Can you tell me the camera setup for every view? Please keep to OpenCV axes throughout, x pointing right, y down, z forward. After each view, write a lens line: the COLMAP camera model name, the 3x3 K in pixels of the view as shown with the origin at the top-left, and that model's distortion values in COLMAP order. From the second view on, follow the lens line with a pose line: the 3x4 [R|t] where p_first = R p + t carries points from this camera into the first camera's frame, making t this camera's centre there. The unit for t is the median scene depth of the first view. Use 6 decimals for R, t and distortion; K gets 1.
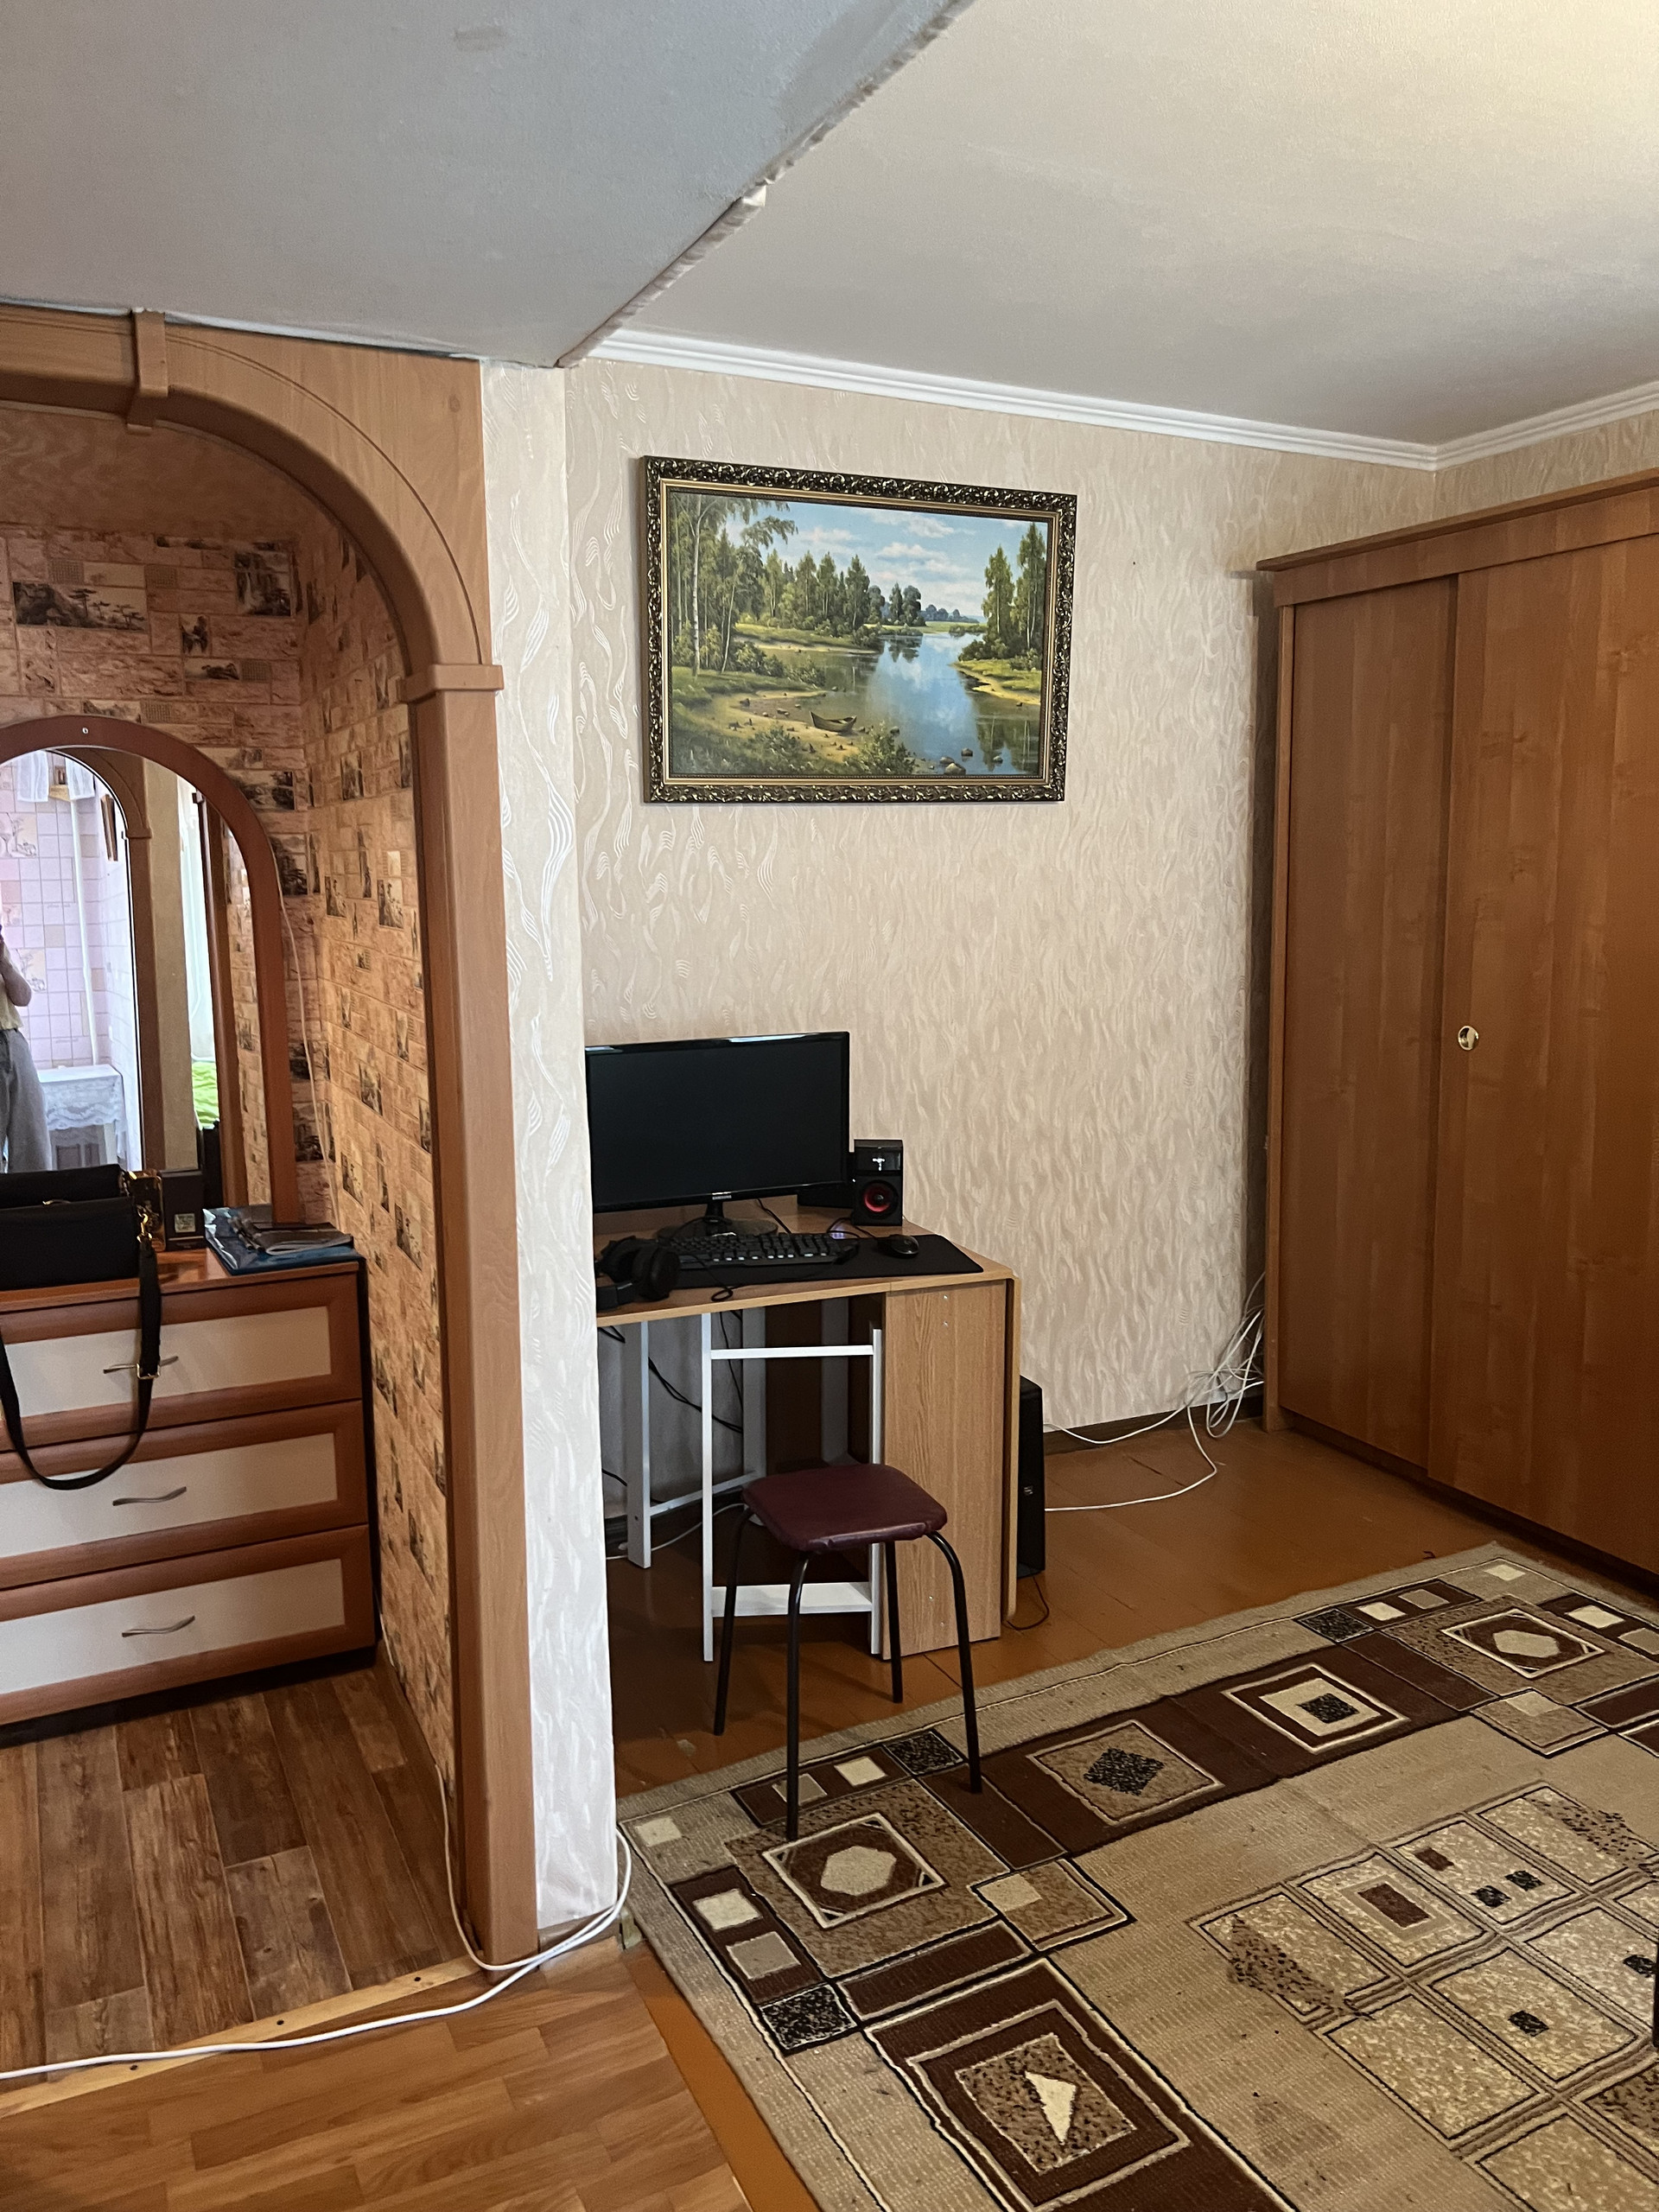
lens RADIAL K [[1698.3, 0, 820.6], [0, 1698.3, 1113.9], [0, 0, 1]] dist [0.077115, -0.091494]
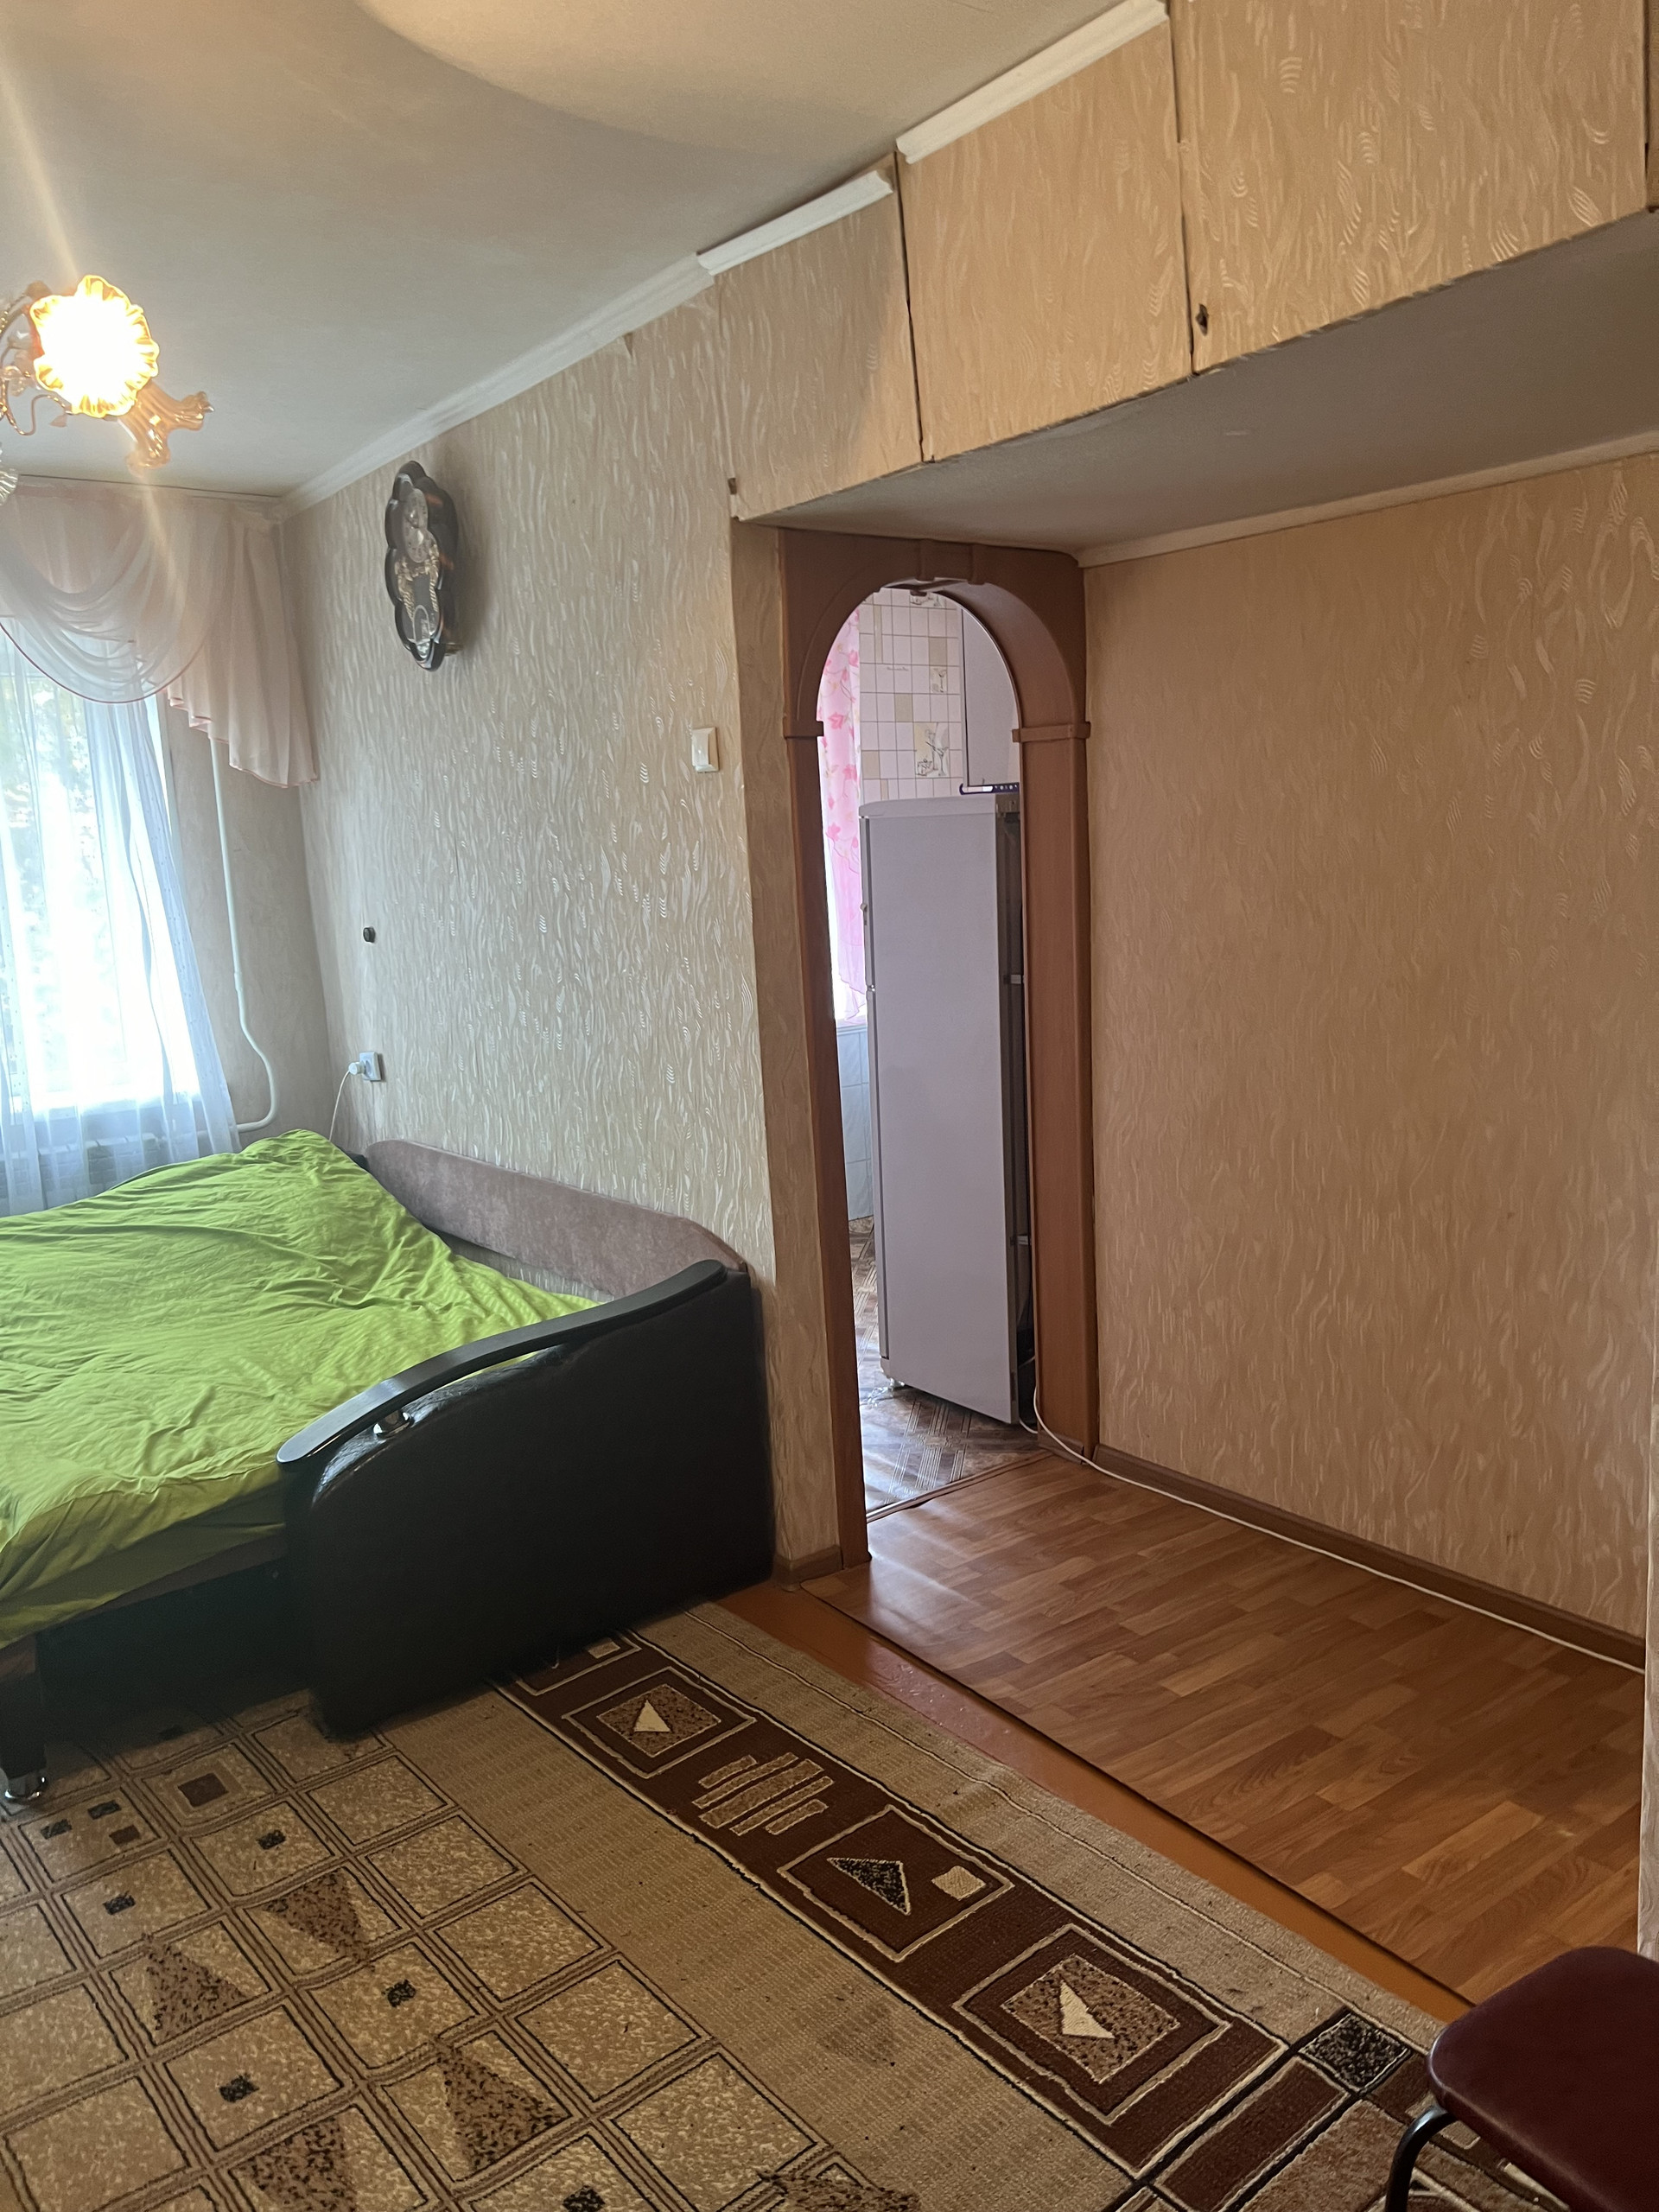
lens RADIAL K [[1656.2, 0, 829.5], [0, 1656.2, 1106.0], [0, 0, 1]] dist [0.009370, -0.056625]
pose [[-0.982133, 0.082612, -0.169087, 0.292232], [0.028427, 0.953312, 0.300645, -0.188450], [0.186030, 0.290467, -0.938628, 1.252773]]
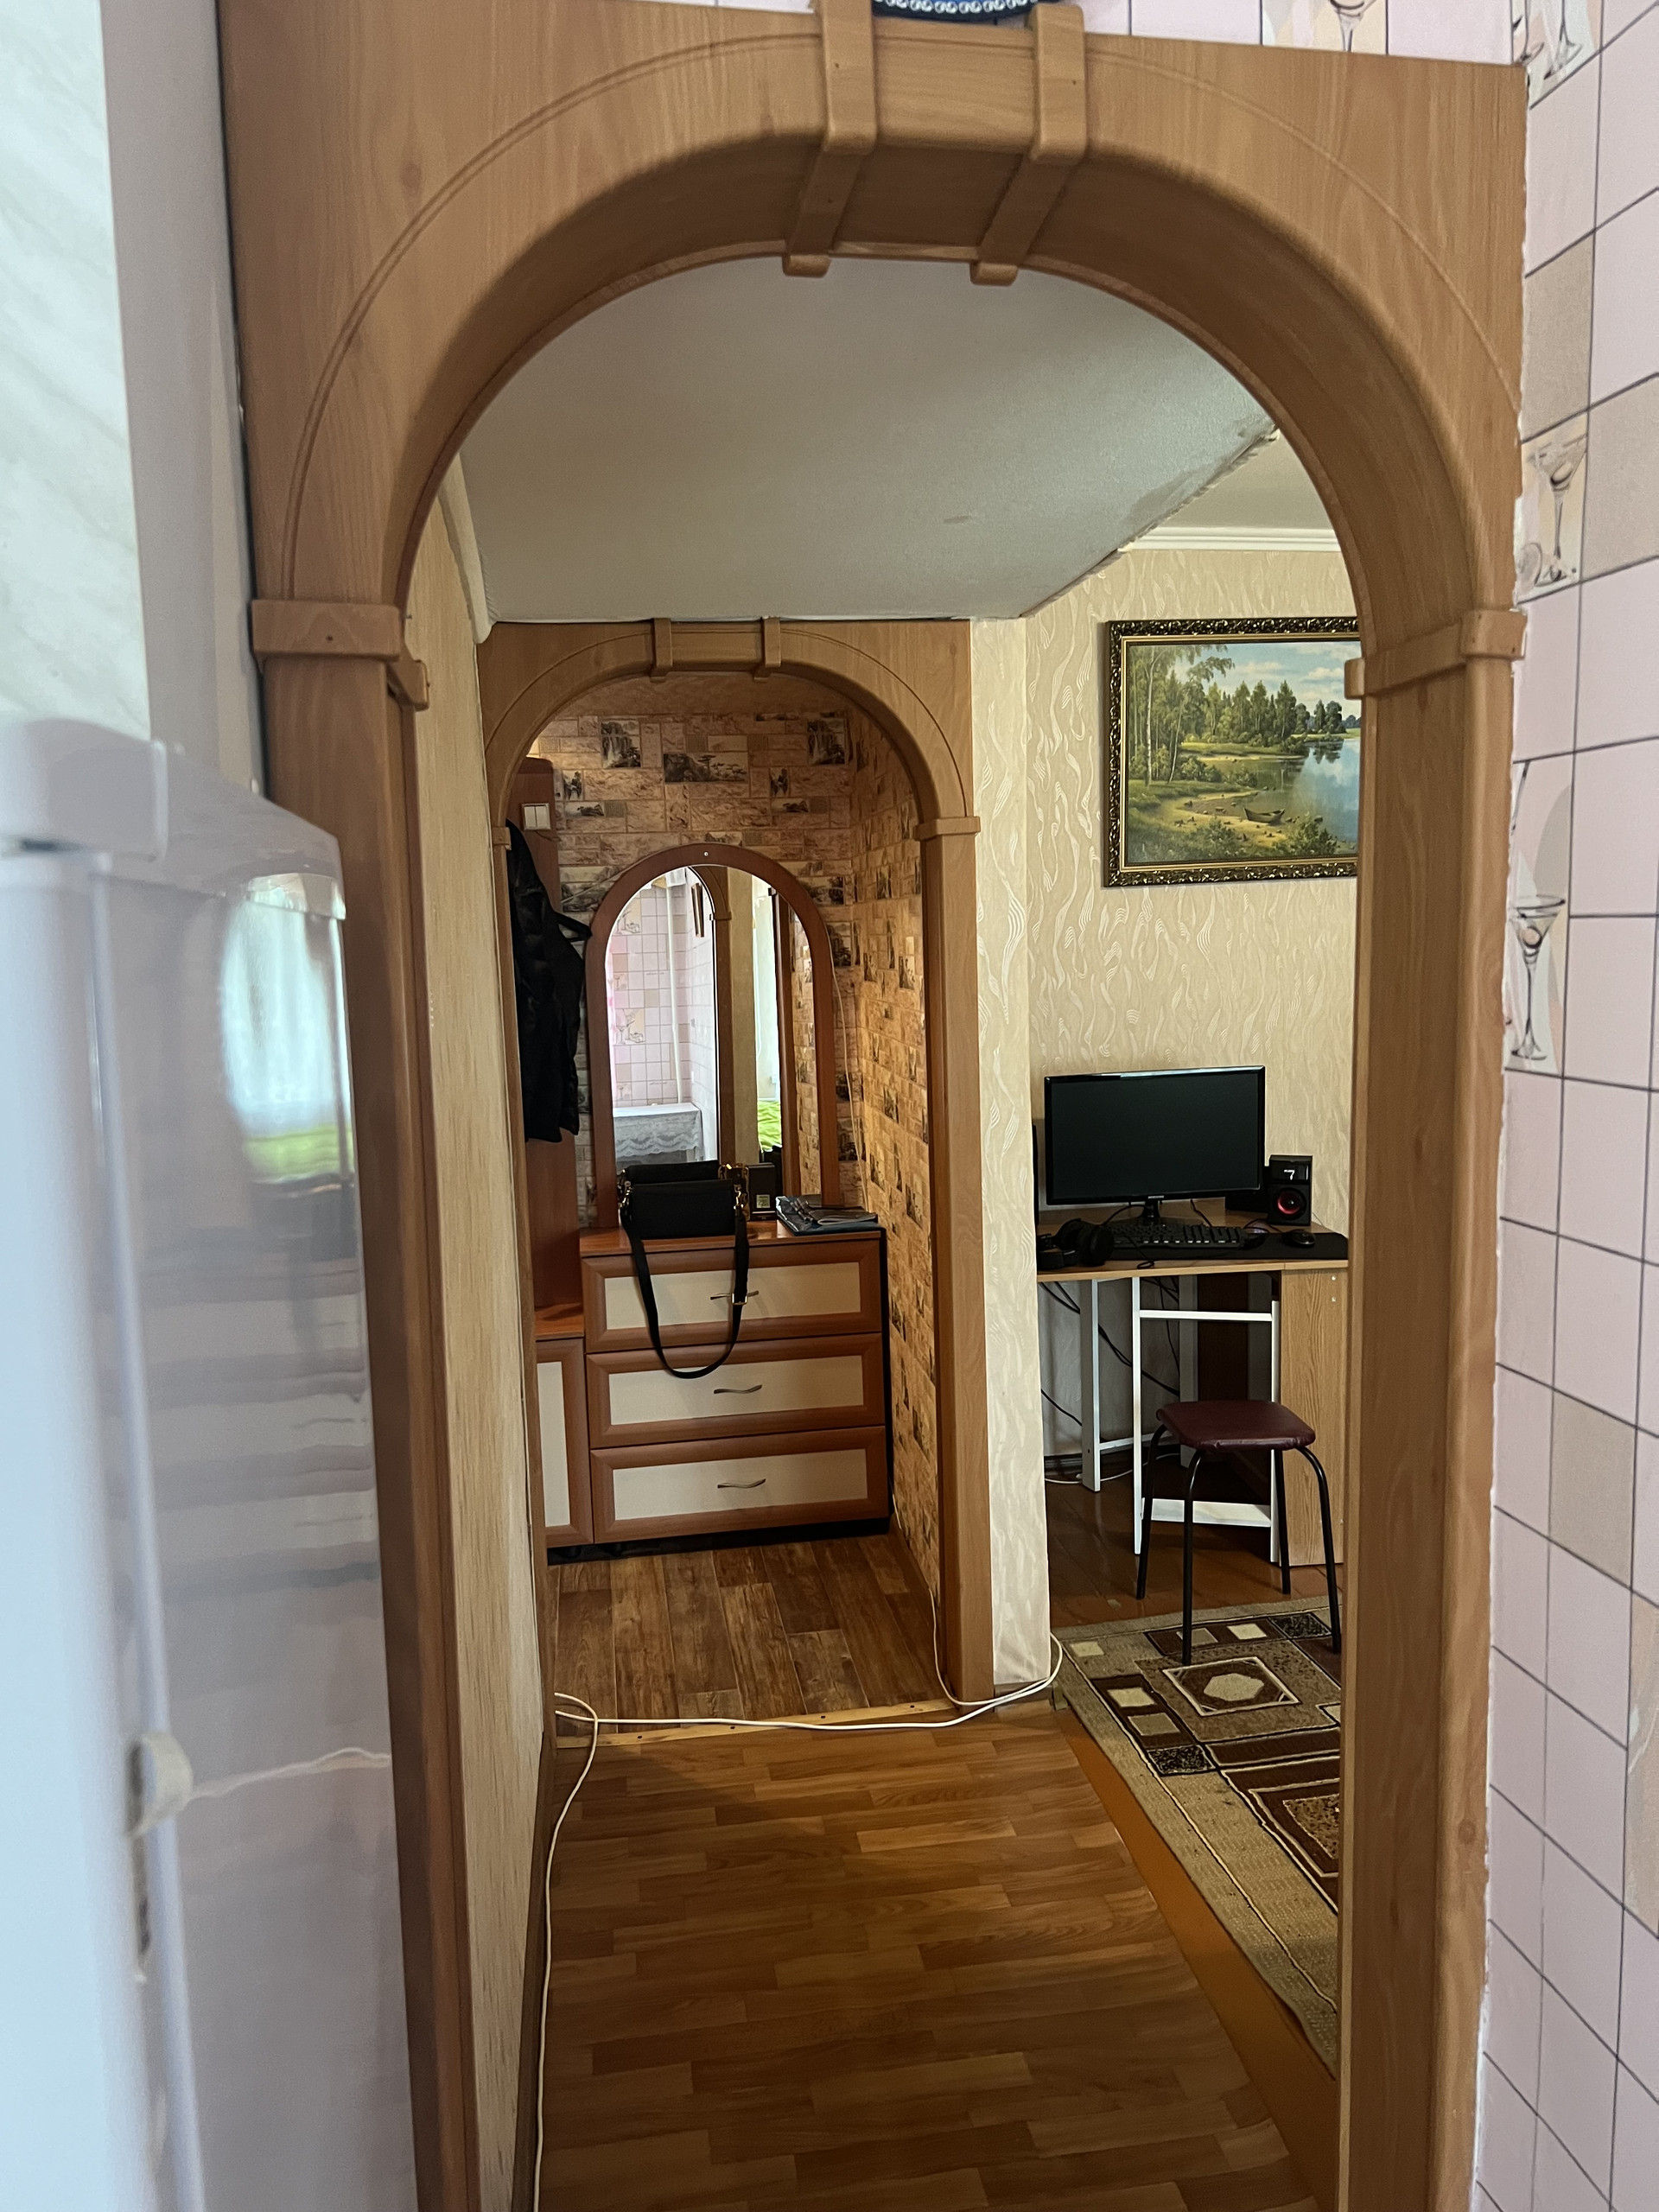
lens RADIAL K [[1664.4, 0, 800.1], [0, 1664.4, 1132.7], [0, 0, 1]] dist [0.046350, -0.052175]
pose [[0.950327, 0.015206, -0.310881, 0.087823], [-0.021150, 0.999652, -0.015757, 0.031357], [0.310533, 0.021549, 0.950318, -0.312143]]
